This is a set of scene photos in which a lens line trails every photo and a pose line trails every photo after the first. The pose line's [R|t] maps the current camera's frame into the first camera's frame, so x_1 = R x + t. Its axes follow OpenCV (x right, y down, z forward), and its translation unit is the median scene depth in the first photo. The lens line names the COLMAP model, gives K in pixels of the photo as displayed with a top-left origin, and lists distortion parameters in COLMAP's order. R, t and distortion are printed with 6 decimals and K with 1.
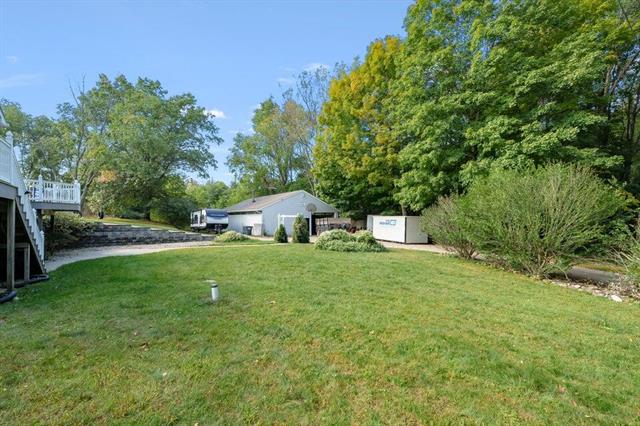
lens RADIAL K [[289.5, 0, 320.0], [0, 289.5, 213.0], [0, 0, 1]] dist [0.000733, 0.000077]
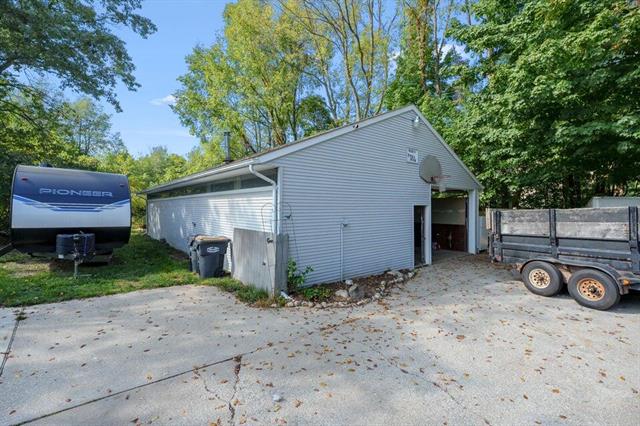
lens RADIAL K [[289.5, 0, 320.0], [0, 289.5, 213.0], [0, 0, 1]] dist [0.000733, 0.000077]
pose [[0.995792, -0.001617, 0.091625, -0.158412], [-0.002010, 0.999218, 0.039480, 0.012398], [-0.091617, -0.039498, 0.995011, 0.665125]]
